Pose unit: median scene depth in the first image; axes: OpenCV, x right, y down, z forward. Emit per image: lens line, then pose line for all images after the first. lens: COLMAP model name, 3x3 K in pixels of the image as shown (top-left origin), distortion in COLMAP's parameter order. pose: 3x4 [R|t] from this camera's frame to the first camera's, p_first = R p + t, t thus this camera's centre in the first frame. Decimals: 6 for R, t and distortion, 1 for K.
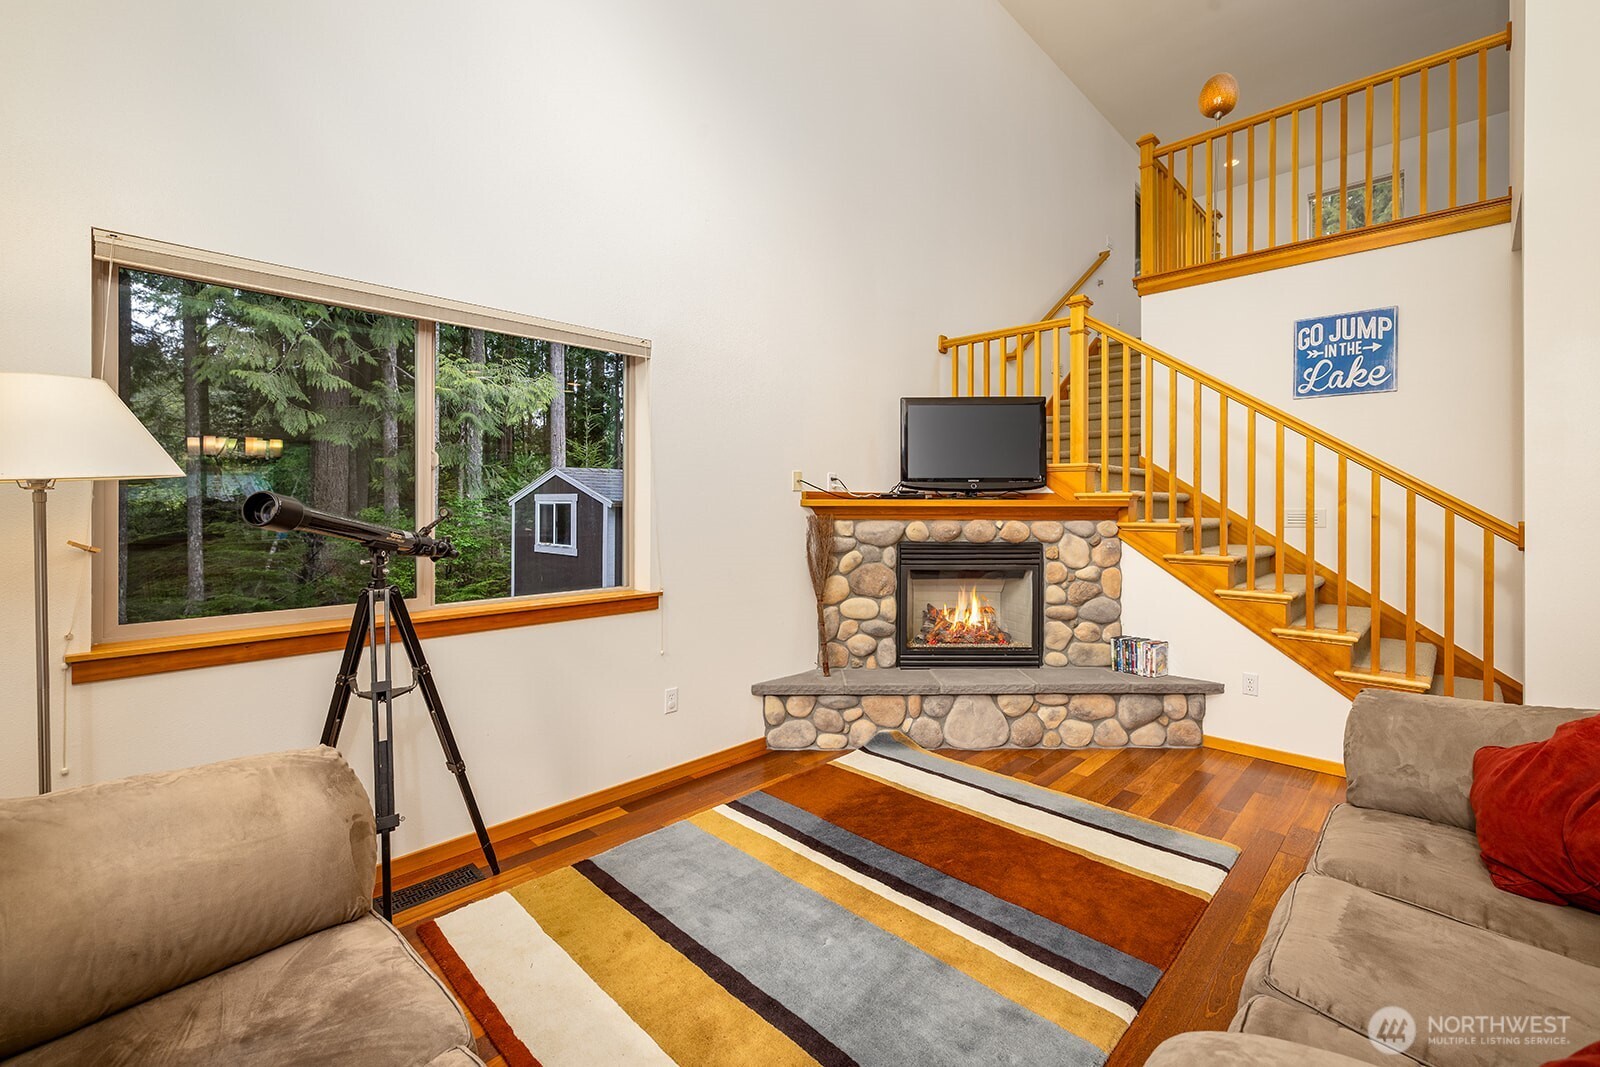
lens RADIAL K [[677.9, 0, 808.5], [0, 677.9, 499.4], [0, 0, 1]] dist [-0.000284, -0.000036]
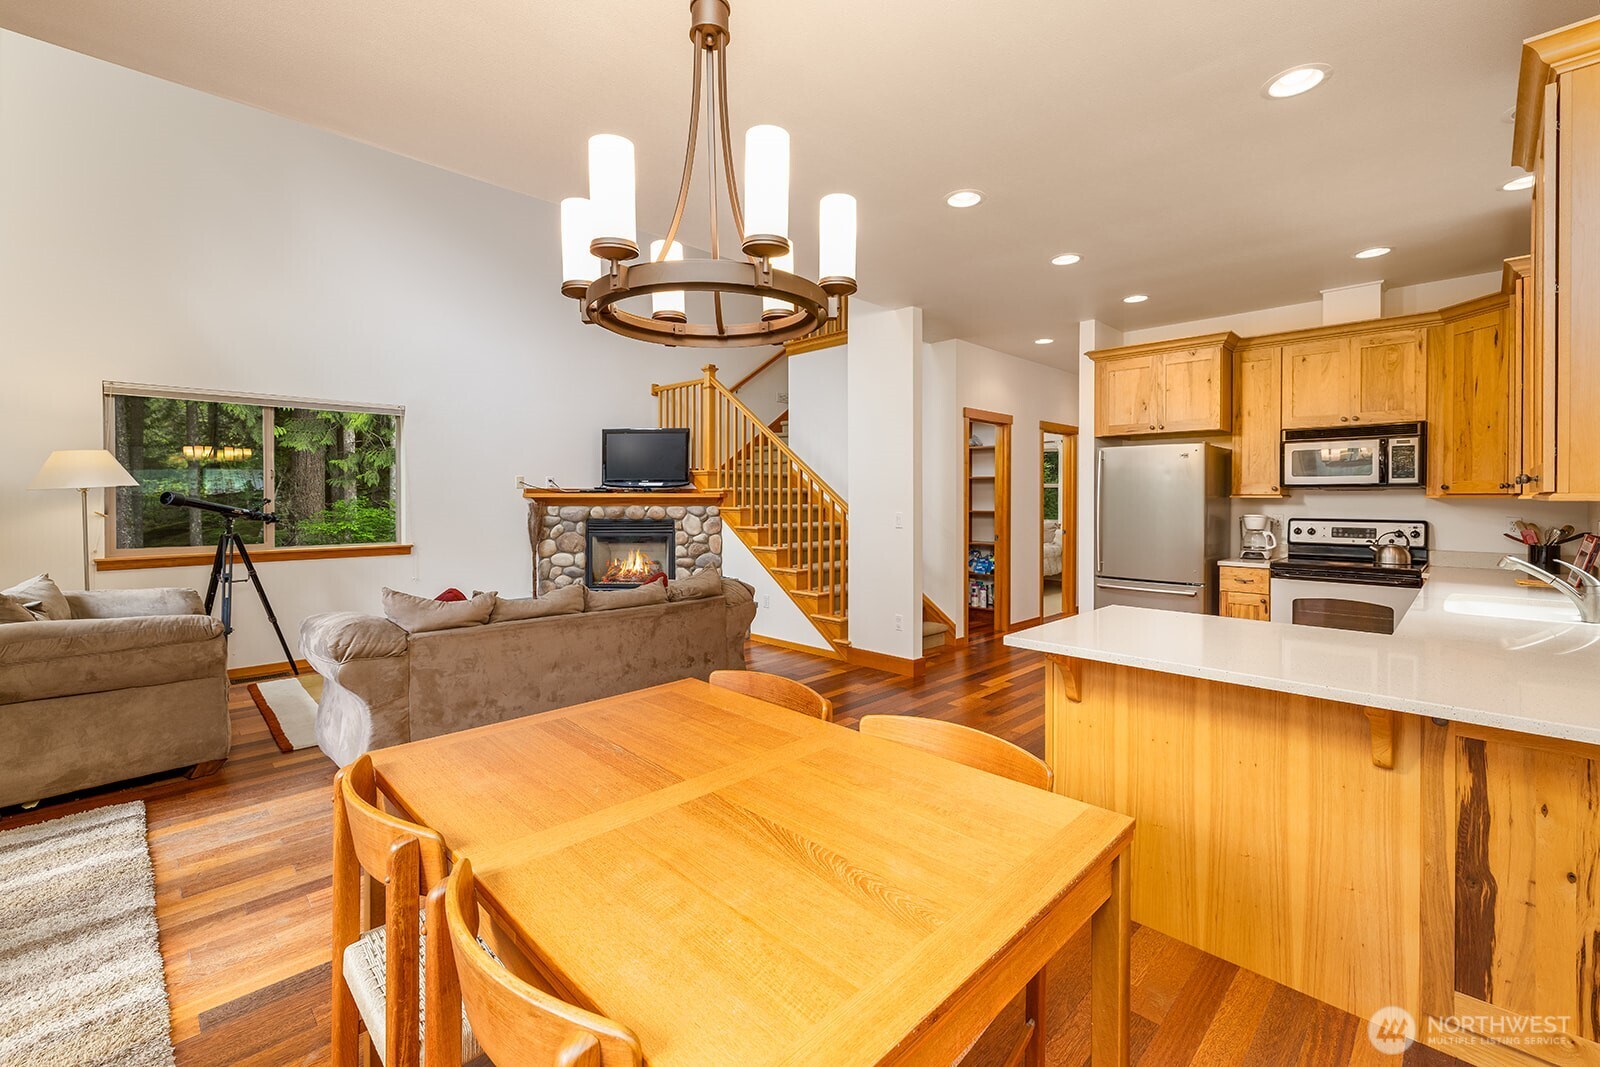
lens RADIAL K [[681.6, 0, 795.5], [0, 681.6, 499.1], [0, 0, 1]] dist [0.000013, 0.000182]
pose [[0.999519, -0.002057, -0.030958, 0.691148], [0.002409, 0.999933, 0.011364, -0.003239], [0.030932, -0.011434, 0.999456, -0.631109]]
